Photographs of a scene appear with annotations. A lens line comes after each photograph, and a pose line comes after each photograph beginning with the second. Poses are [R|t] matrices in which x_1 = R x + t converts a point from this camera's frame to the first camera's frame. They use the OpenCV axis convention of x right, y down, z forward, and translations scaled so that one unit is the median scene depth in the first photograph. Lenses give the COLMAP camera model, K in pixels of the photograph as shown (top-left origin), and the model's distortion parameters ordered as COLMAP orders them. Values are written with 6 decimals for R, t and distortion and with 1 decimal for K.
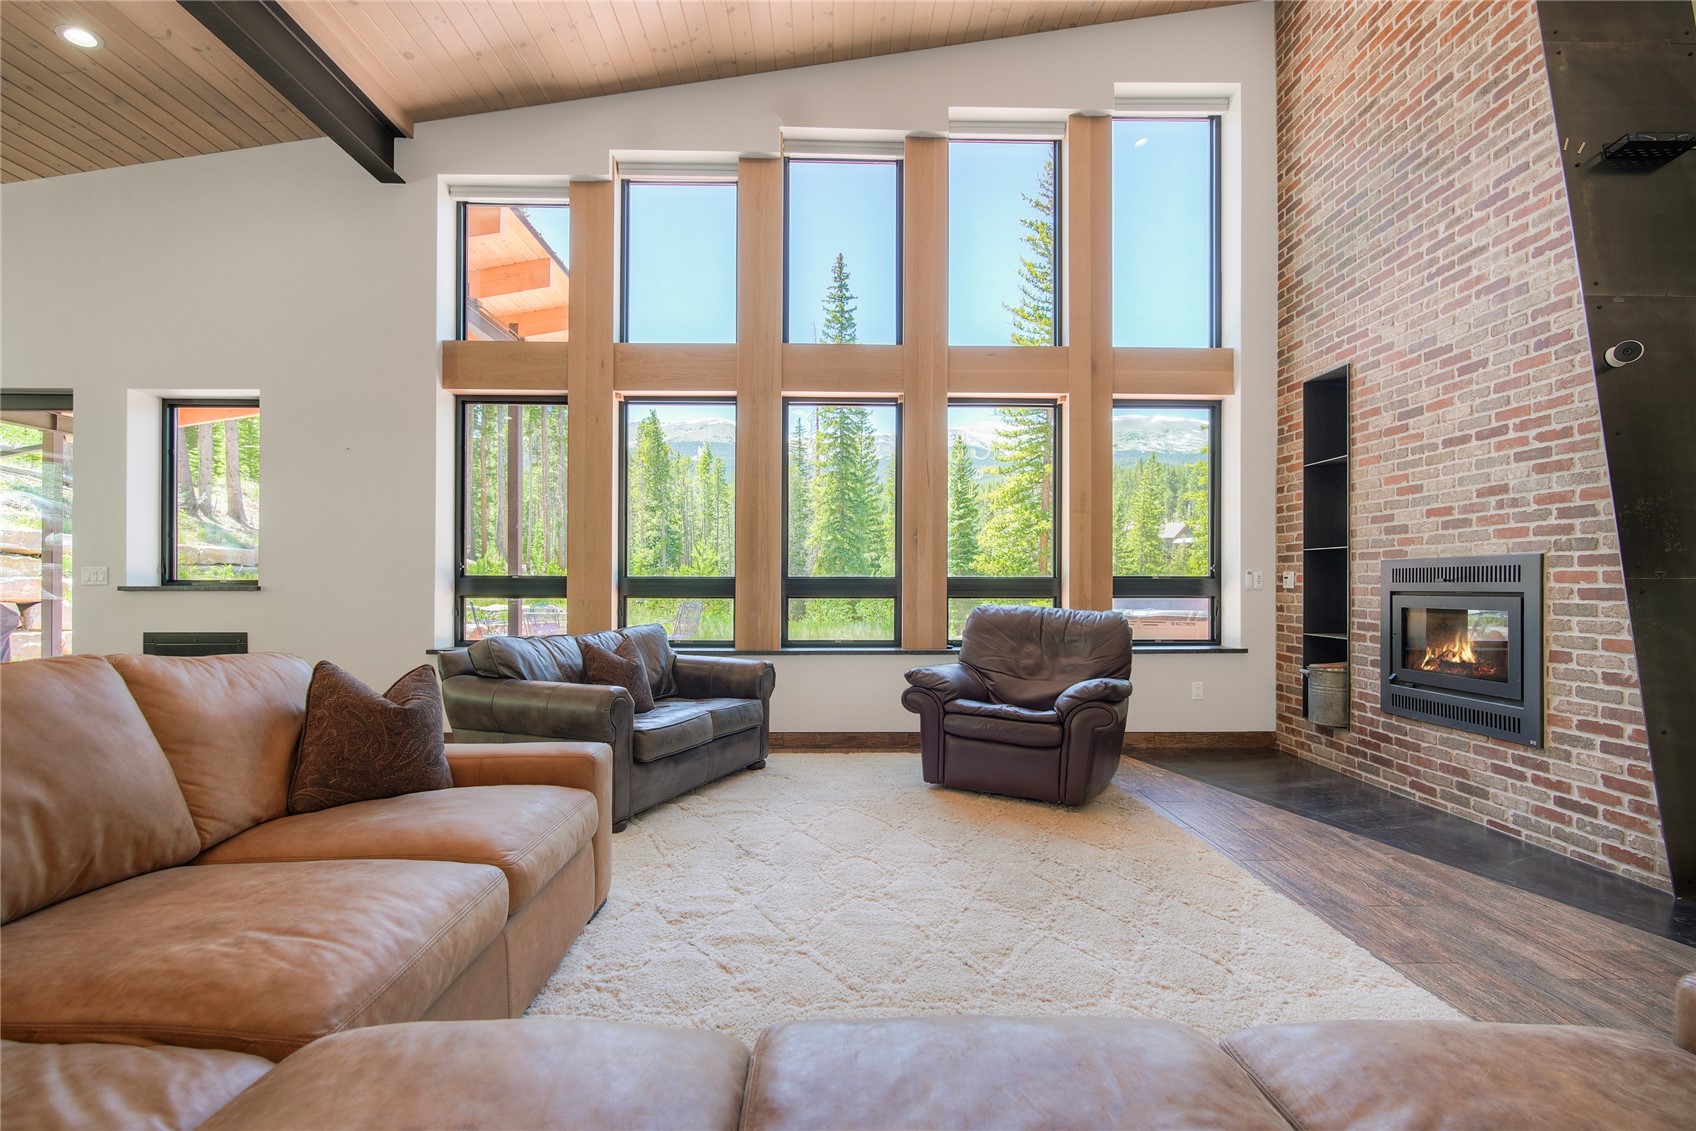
lens RADIAL K [[773.7, 0, 854.8], [0, 773.7, 578.8], [0, 0, 1]] dist [-0.004223, 0.001693]
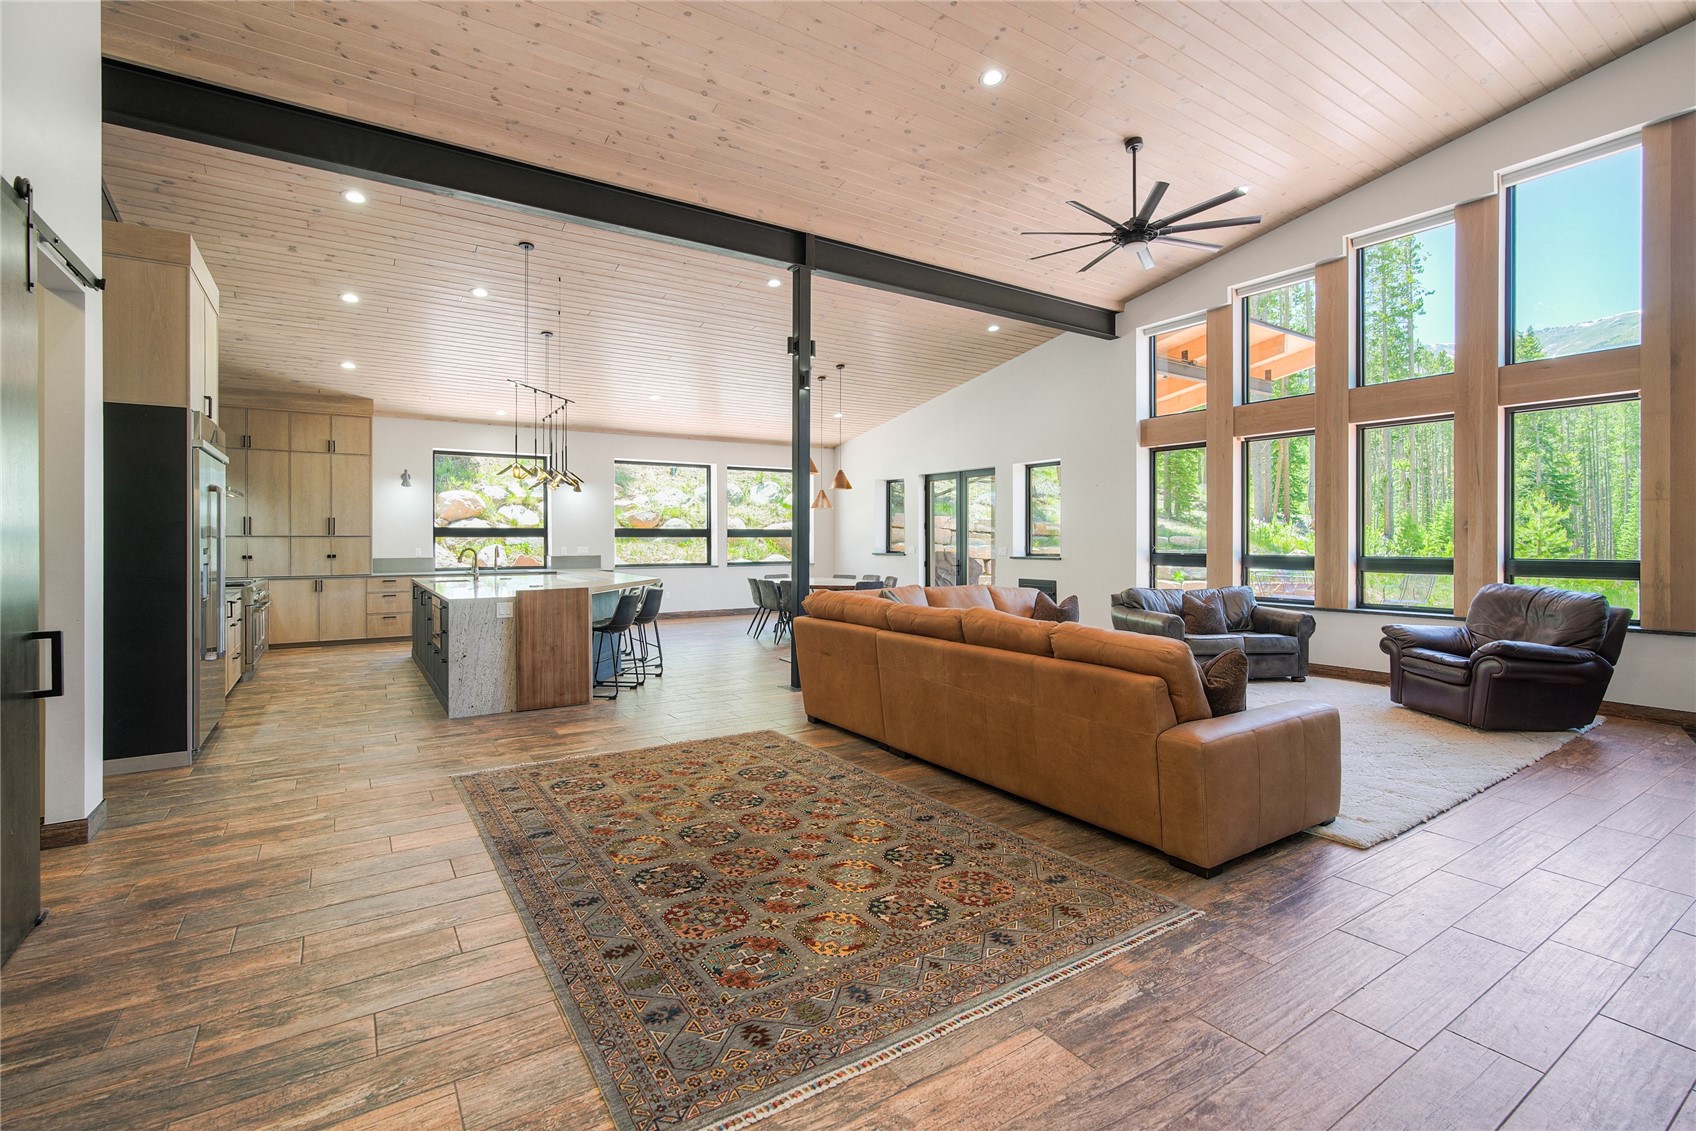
lens RADIAL K [[773.7, 0, 856.0], [0, 773.7, 544.2], [0, 0, 1]] dist [-0.004223, 0.001693]
pose [[0.541170, 0.002886, -0.840908, 0.624553], [0.007425, 0.999939, 0.008210, -0.045625], [0.840881, -0.010687, 0.541115, -0.525985]]
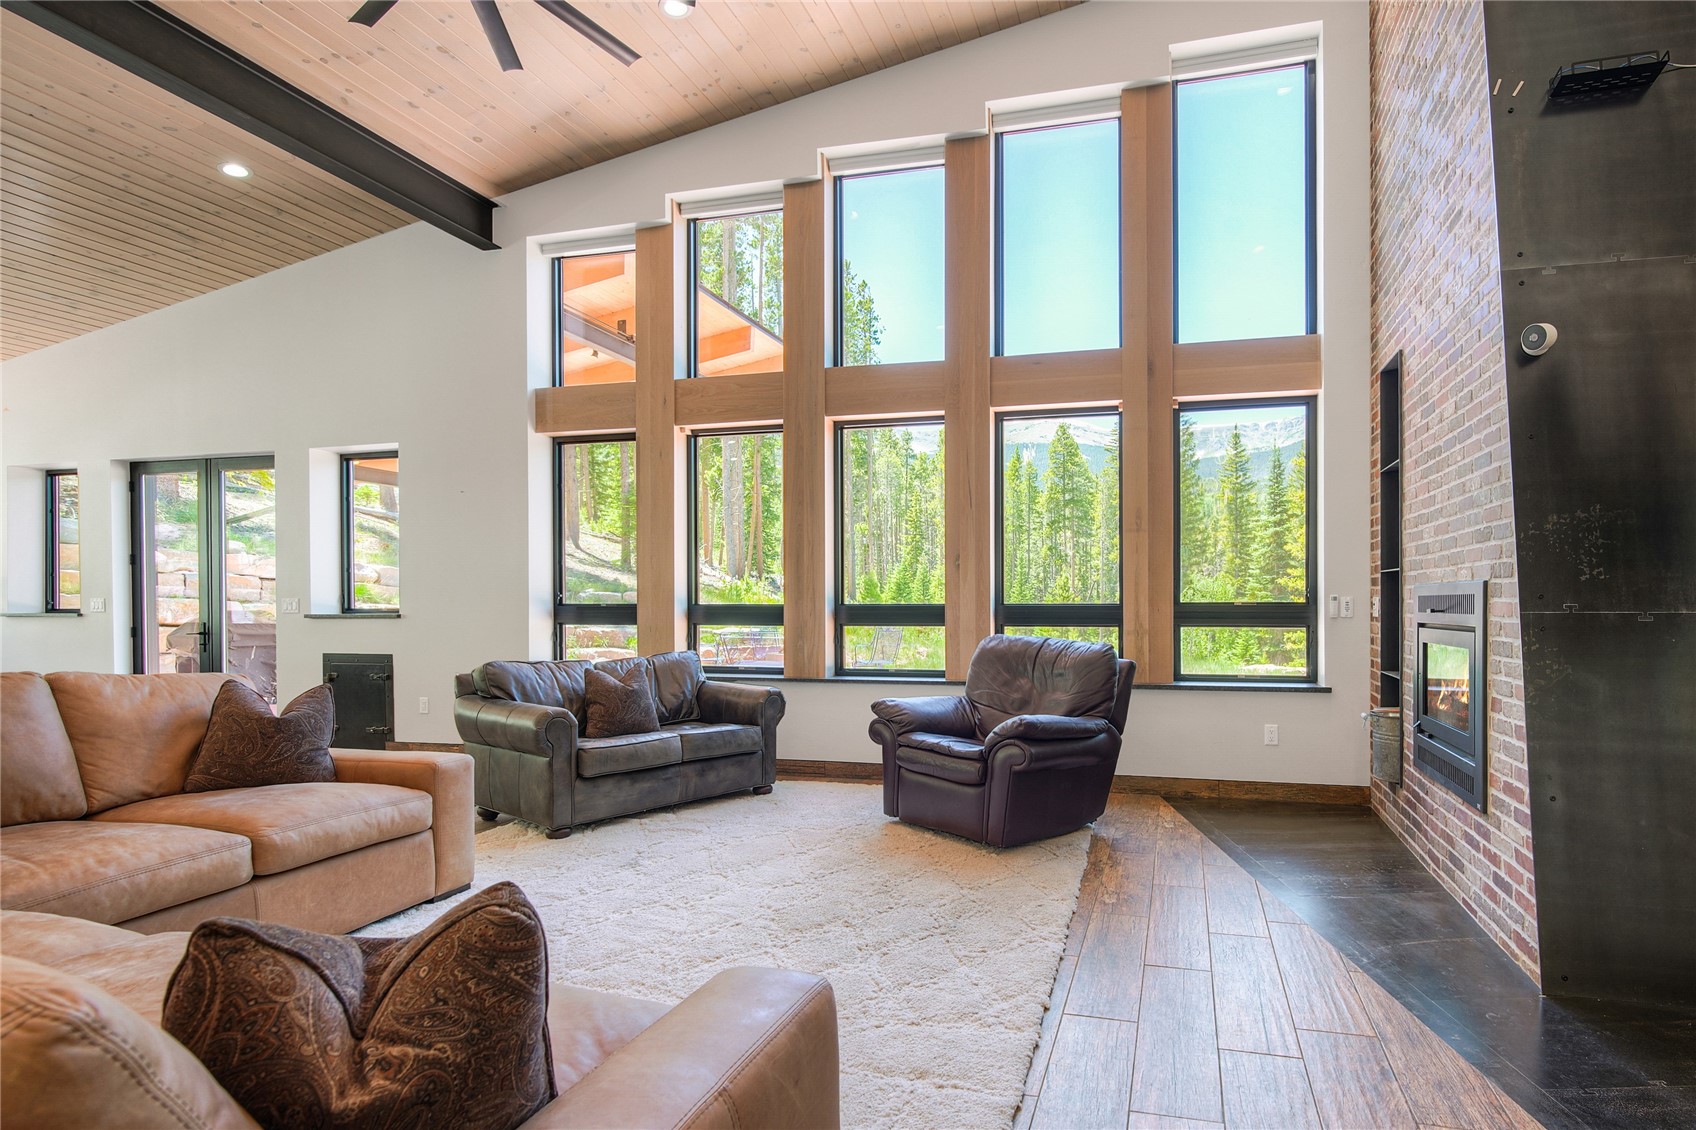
lens RADIAL K [[877.3, 0, 962.6], [0, 877.3, 608.0], [0, 0, 1]] dist [-0.004870, 0.000713]
pose [[0.964817, -0.001340, -0.262918, 0.387120], [0.004614, 0.999919, 0.011834, -0.011031], [0.262881, -0.012631, 0.964746, -0.040183]]
